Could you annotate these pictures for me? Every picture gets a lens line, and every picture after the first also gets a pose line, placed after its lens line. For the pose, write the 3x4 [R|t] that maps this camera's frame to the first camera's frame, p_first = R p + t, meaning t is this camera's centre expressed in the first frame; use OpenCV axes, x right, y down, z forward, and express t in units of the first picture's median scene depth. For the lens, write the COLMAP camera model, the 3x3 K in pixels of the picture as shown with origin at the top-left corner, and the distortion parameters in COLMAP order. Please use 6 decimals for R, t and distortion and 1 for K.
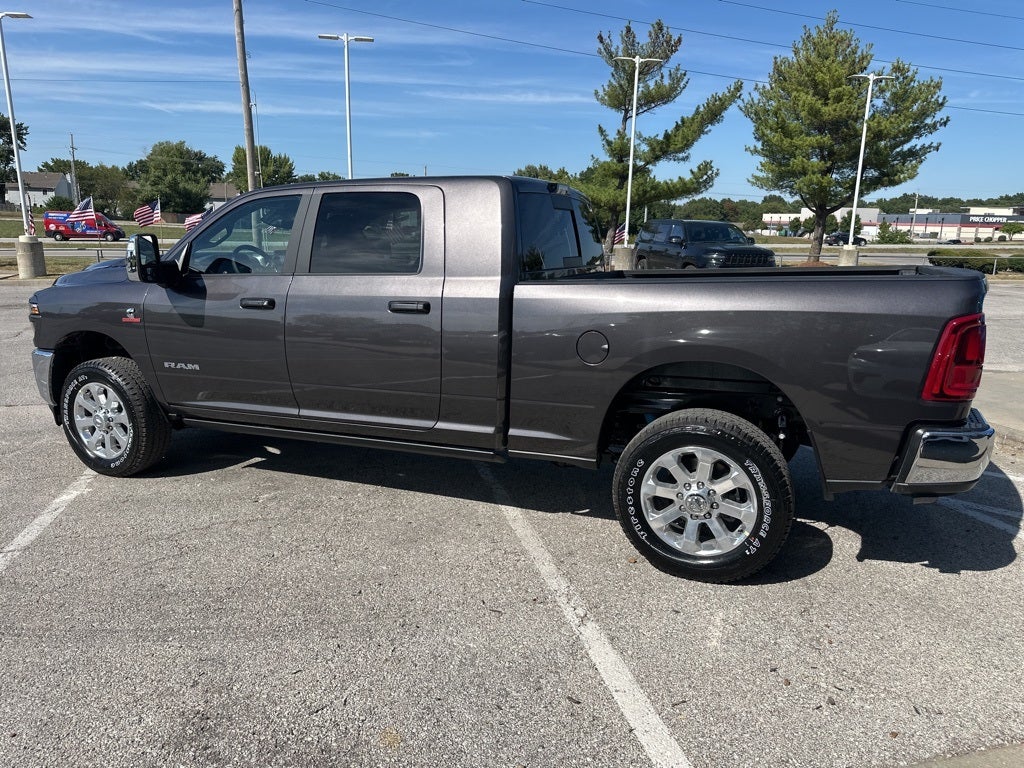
lens RADIAL K [[721.0, 0, 507.8], [0, 721.0, 379.4], [0, 0, 1]] dist [0.061079, -0.083875]
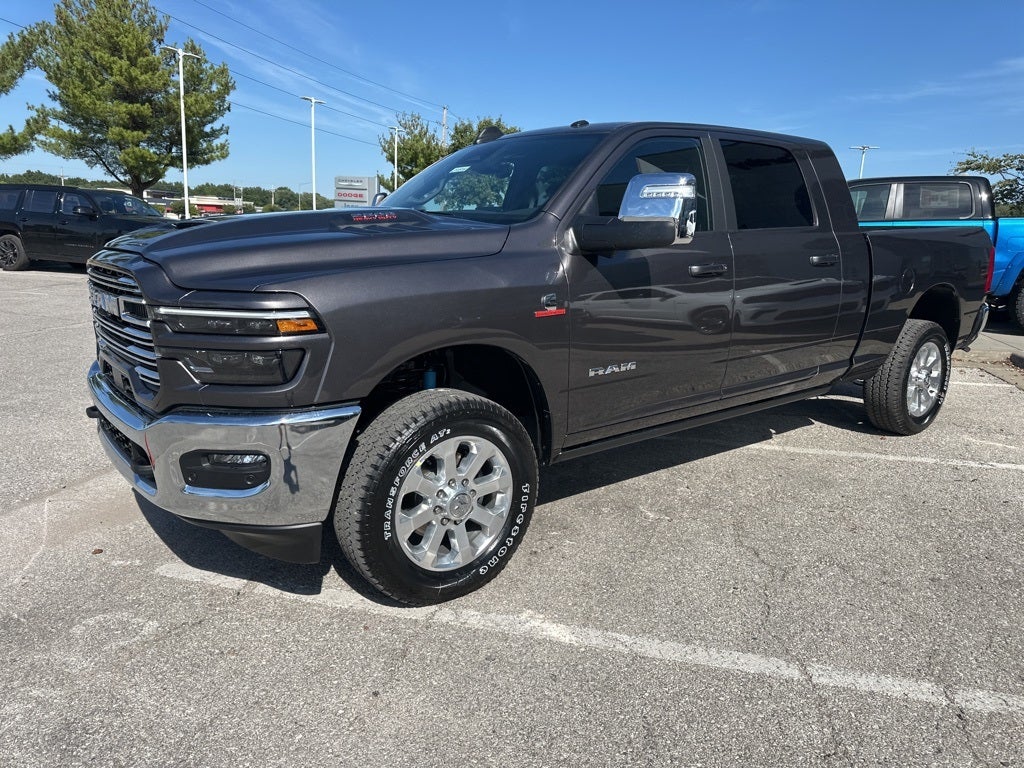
lens RADIAL K [[721.0, 0, 507.8], [0, 721.0, 379.4], [0, 0, 1]] dist [0.061079, -0.083875]
pose [[0.483637, -0.175825, 0.857427, -1.003144], [0.154027, 0.981425, 0.114373, -0.095012], [-0.861609, 0.076752, 0.501735, 0.682739]]
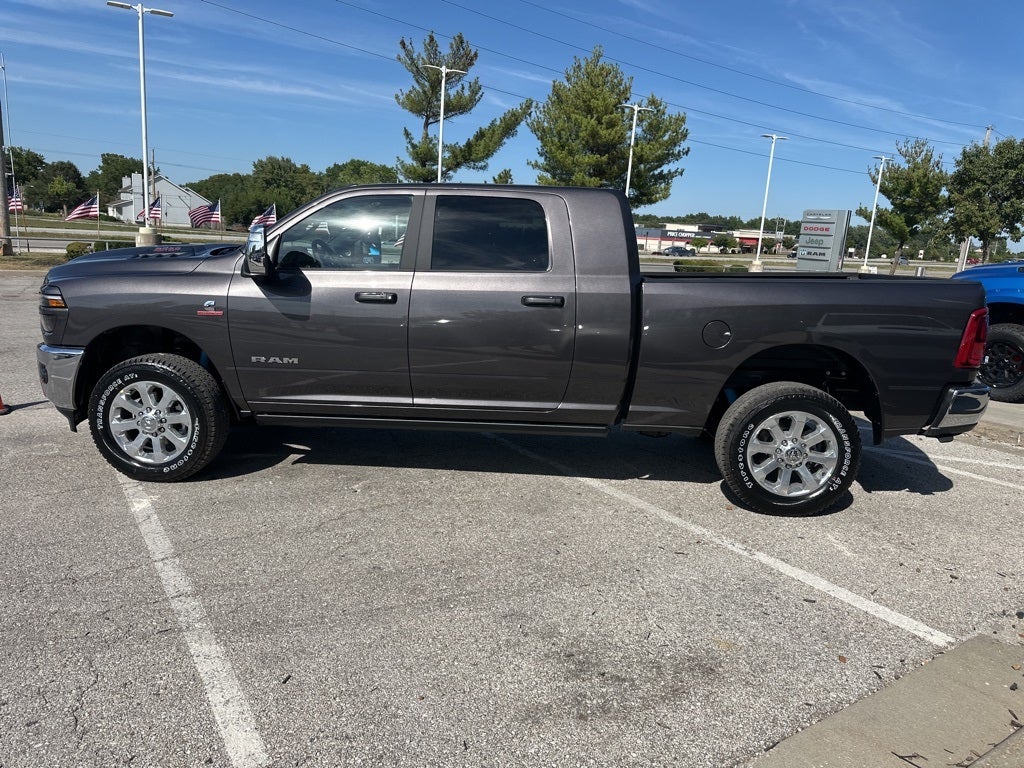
lens RADIAL K [[721.6, 0, 507.6], [0, 721.6, 377.1], [0, 0, 1]] dist [0.040126, -0.053121]
pose [[0.938775, -0.028354, 0.343363, -0.448562], [0.029452, 0.999564, 0.002017, 0.010796], [-0.343270, 0.008219, 0.939201, -0.022352]]
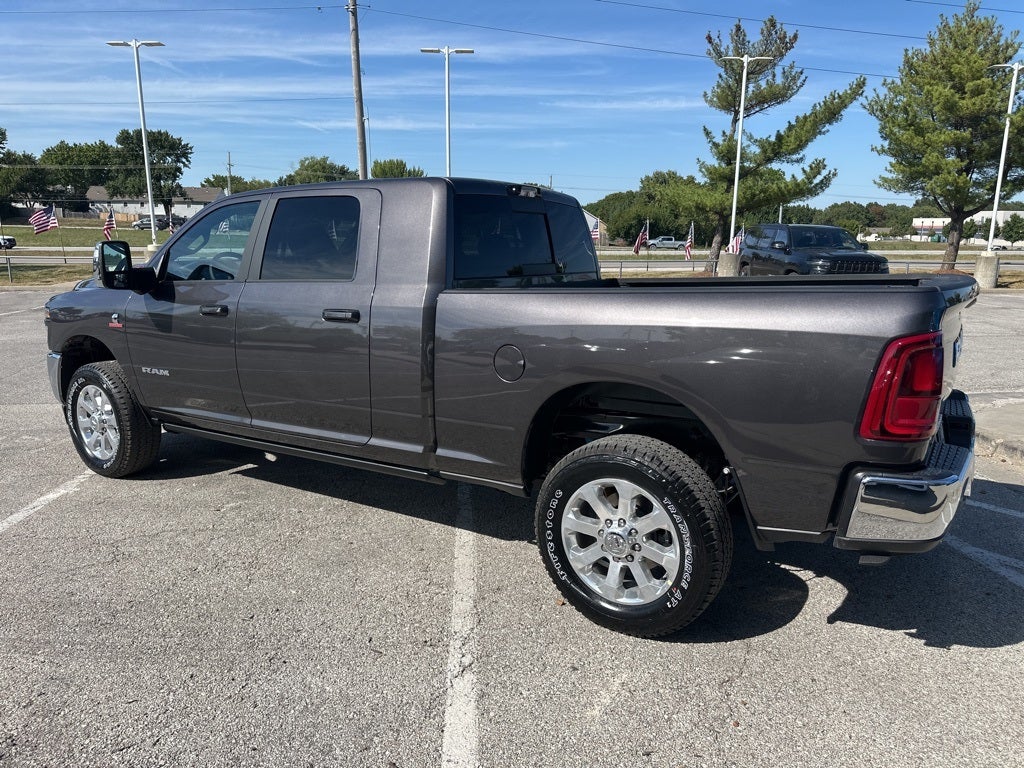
lens RADIAL K [[723.5, 0, 517.5], [0, 723.5, 370.1], [0, 0, 1]] dist [0.037415, -0.042479]
pose [[0.986758, 0.023419, -0.160498, 0.192127], [-0.027068, 0.999422, -0.020588, -0.011816], [0.159923, 0.024660, 0.986821, 0.077132]]
